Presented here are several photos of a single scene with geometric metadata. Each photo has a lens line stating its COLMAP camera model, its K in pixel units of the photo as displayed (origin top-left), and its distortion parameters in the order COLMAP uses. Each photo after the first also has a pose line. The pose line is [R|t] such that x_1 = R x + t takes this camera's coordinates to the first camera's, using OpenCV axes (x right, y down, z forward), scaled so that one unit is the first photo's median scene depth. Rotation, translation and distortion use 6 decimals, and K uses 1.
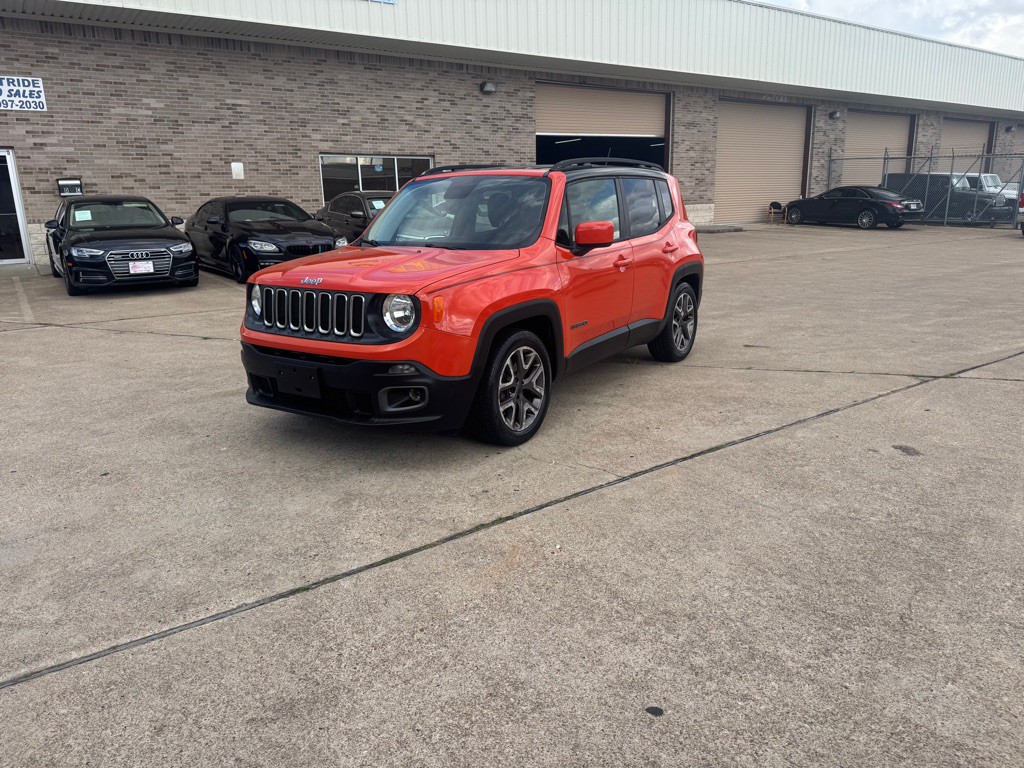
lens RADIAL K [[724.1, 0, 518.1], [0, 724.1, 380.1], [0, 0, 1]] dist [0.031115, -0.044917]
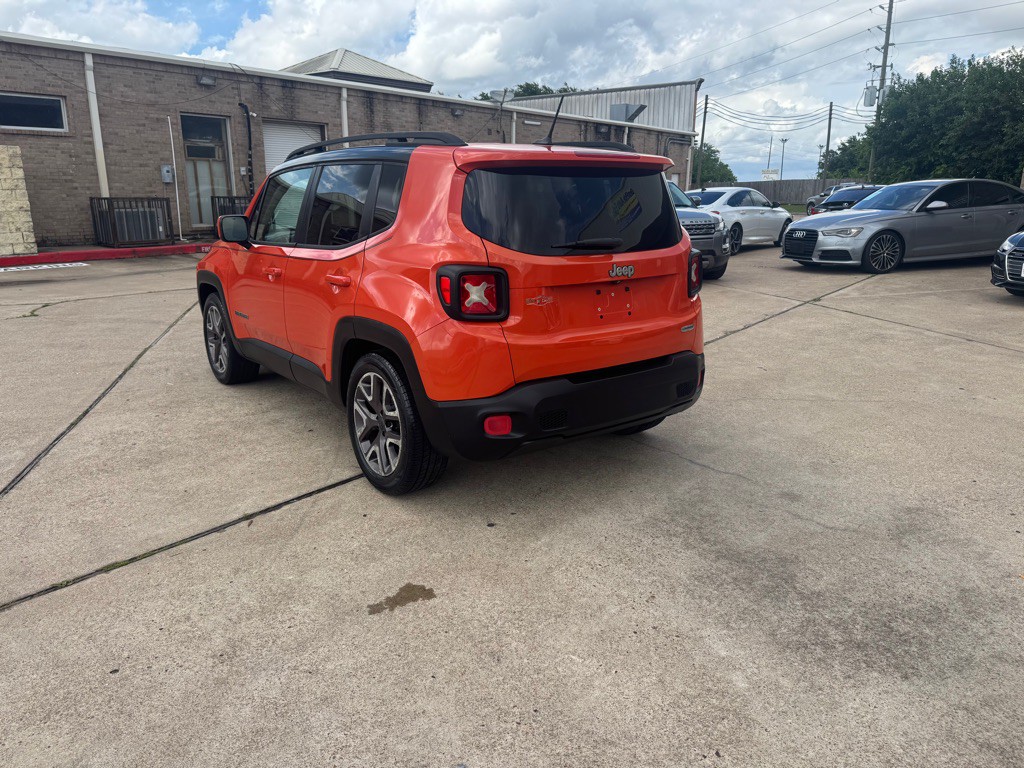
lens RADIAL K [[724.1, 0, 515.1], [0, 724.1, 382.2], [0, 0, 1]] dist [0.031115, -0.044917]
pose [[-0.333790, 0.258581, -0.906488, 0.869296], [-0.222834, 0.912740, 0.342418, -0.409027], [0.915931, 0.316292, -0.247043, 1.559912]]
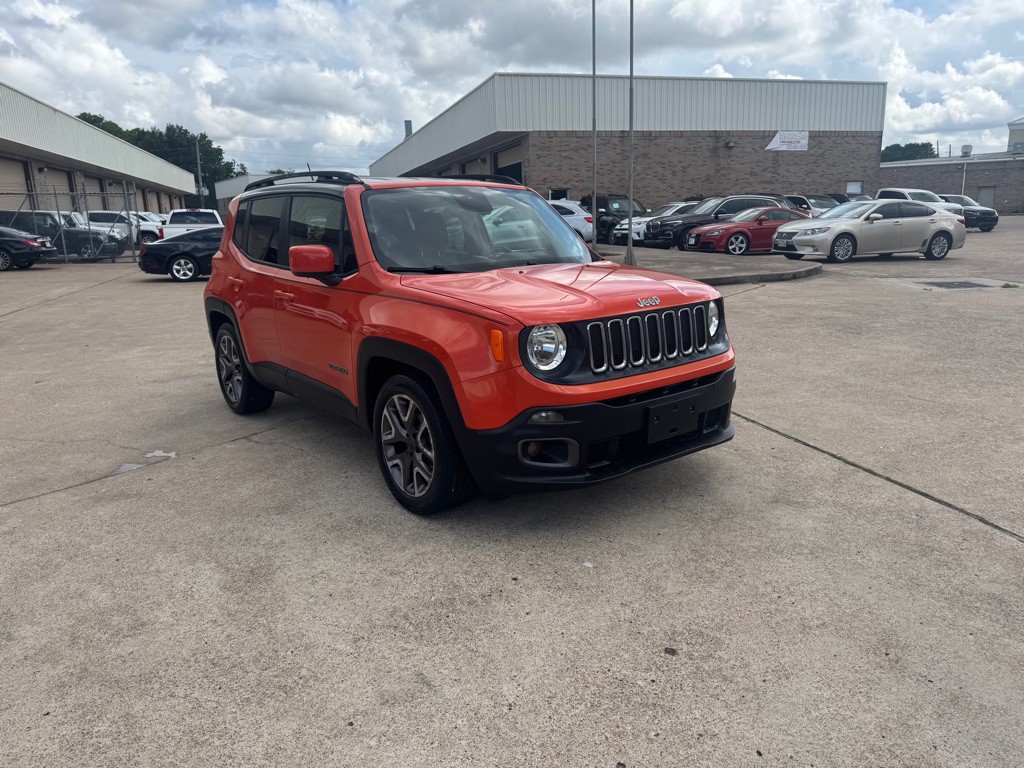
lens RADIAL K [[724.1, 0, 511.8], [0, 724.1, 385.7], [0, 0, 1]] dist [0.031115, -0.044917]
pose [[0.316402, -0.206293, 0.925923, -0.894427], [0.250474, 0.959597, 0.128204, -0.150912], [-0.914960, 0.191356, 0.355290, 0.694069]]
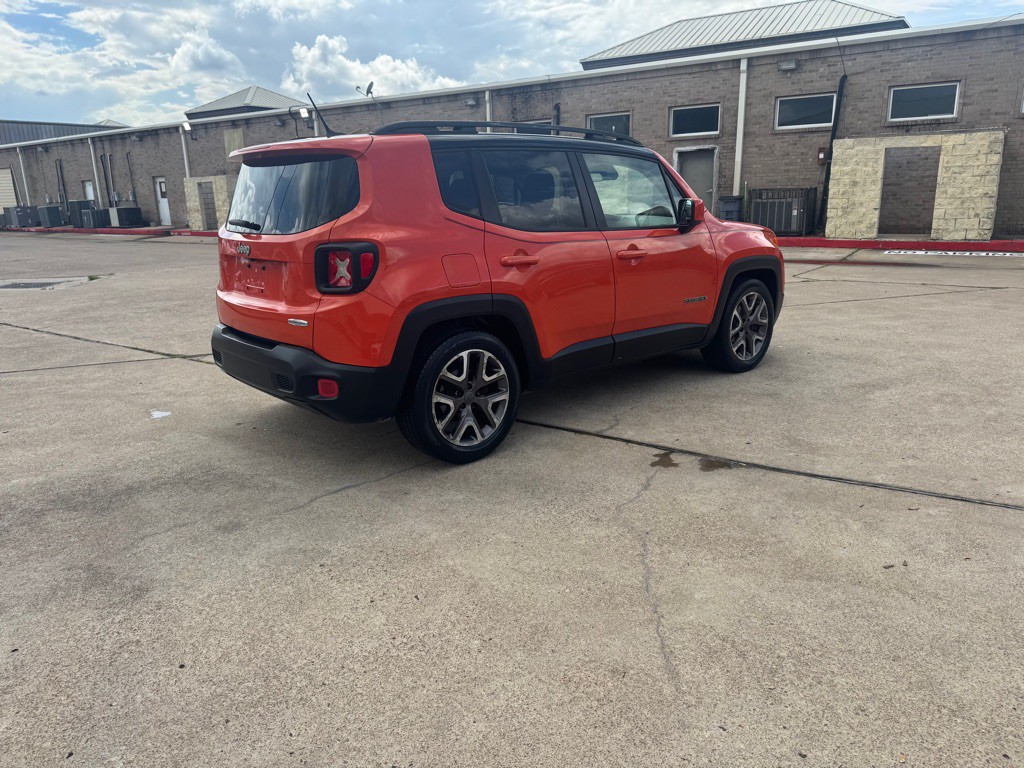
lens RADIAL K [[724.1, 0, 512.0], [0, 724.1, 380.5], [0, 0, 1]] dist [0.031115, -0.044917]
pose [[-0.964813, -0.022018, 0.262013, -0.237779], [0.105324, 0.880687, 0.461841, -0.494130], [-0.240921, 0.473187, -0.847379, 2.078192]]
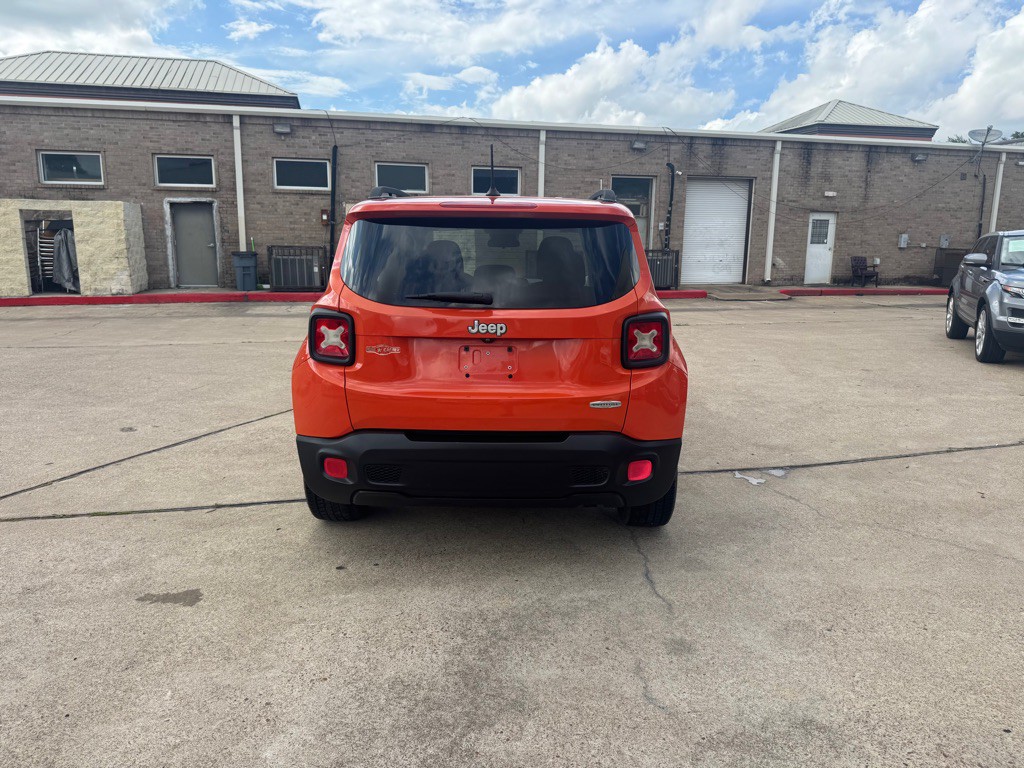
lens RADIAL K [[724.1, 0, 519.1], [0, 724.1, 379.0], [0, 0, 1]] dist [0.031115, -0.044917]
pose [[-0.838089, 0.113867, -0.533517, 0.517967], [-0.123691, 0.912841, 0.389129, -0.493722], [0.531326, 0.392116, -0.750958, 1.928789]]
